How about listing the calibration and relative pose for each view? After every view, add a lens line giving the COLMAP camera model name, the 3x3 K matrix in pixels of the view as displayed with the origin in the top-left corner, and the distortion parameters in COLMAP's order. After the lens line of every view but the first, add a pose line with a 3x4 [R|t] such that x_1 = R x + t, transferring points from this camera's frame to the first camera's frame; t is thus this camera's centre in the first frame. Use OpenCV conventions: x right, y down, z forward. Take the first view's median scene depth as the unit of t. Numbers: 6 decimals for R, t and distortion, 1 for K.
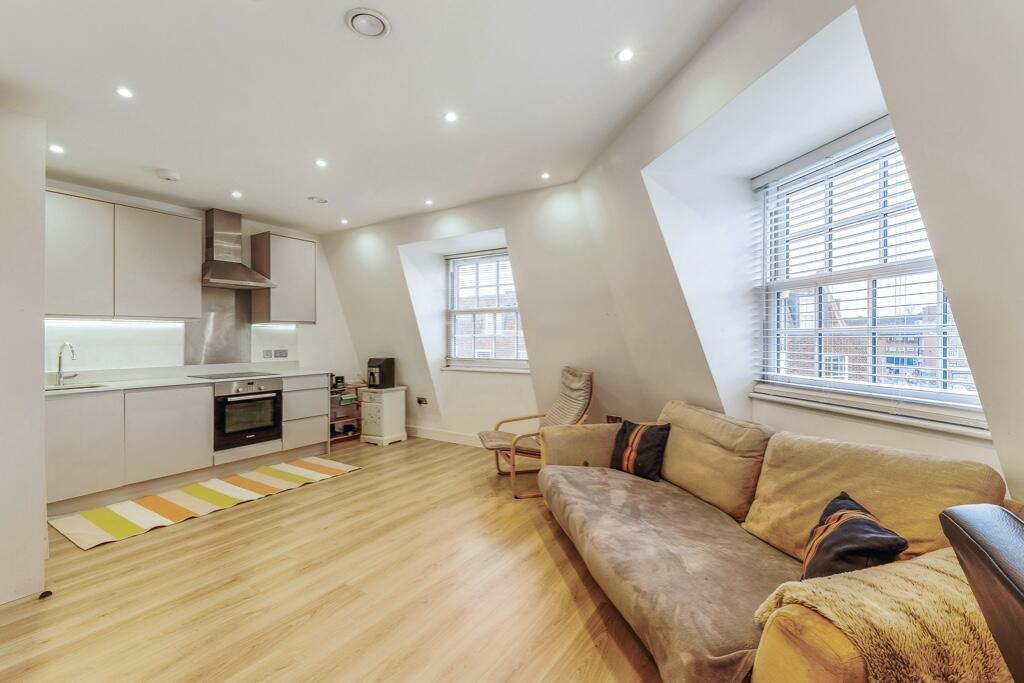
lens RADIAL K [[454.9, 0, 514.7], [0, 454.9, 335.4], [0, 0, 1]] dist [0.010264, -0.000034]
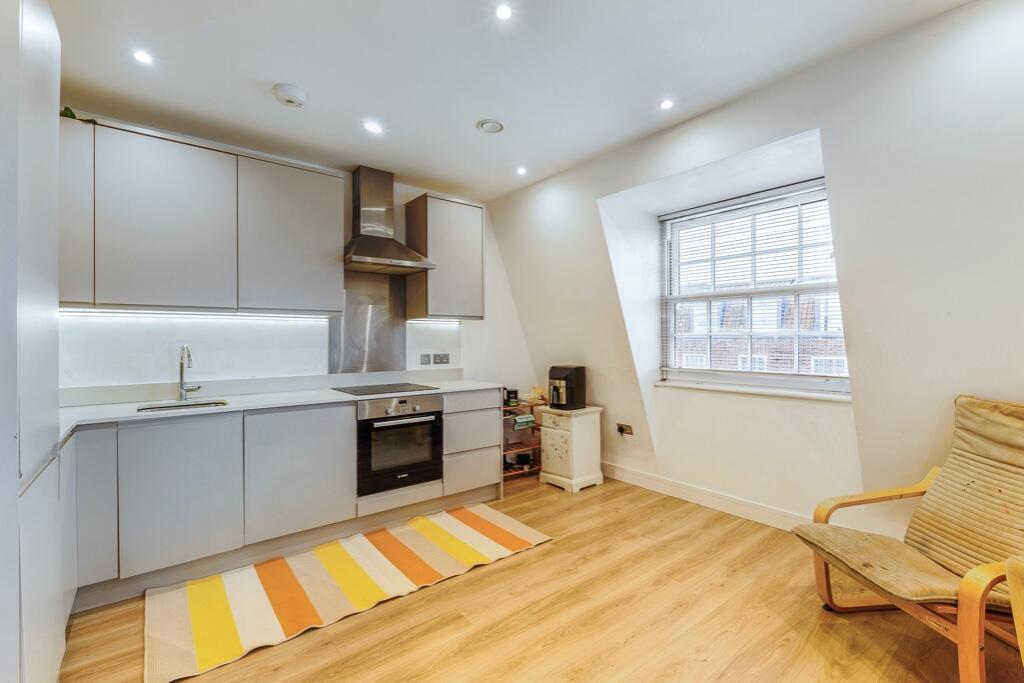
lens RADIAL K [[459.4, 0, 516.4], [0, 459.4, 339.7], [0, 0, 1]] dist [0.009589, -0.000093]
pose [[0.950981, -0.000630, -0.309250, -0.165421], [0.002707, 0.999977, 0.006287, 0.003432], [0.309238, -0.006816, 0.950960, 0.327824]]
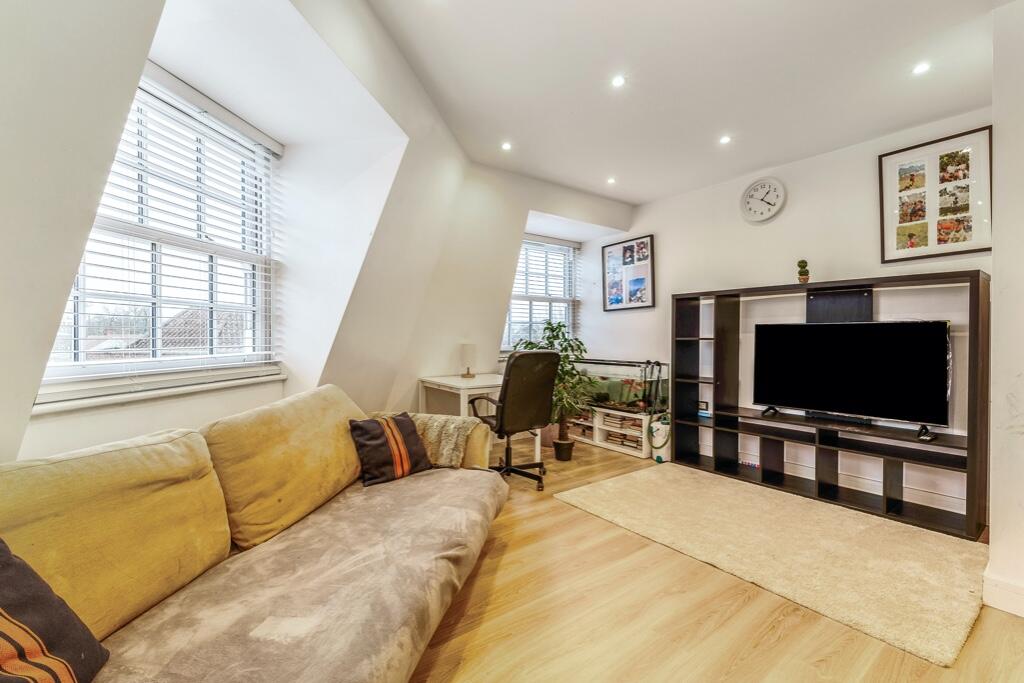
lens RADIAL K [[444.0, 0, 512.0], [0, 444.0, 341.5], [0, 0, 1]] dist [0.005519, 0.000065]
pose [[-0.939608, -0.003218, 0.342237, -0.084956], [-0.001084, 0.999979, 0.006427, 0.030508], [-0.342250, 0.005668, -0.939592, 0.752862]]
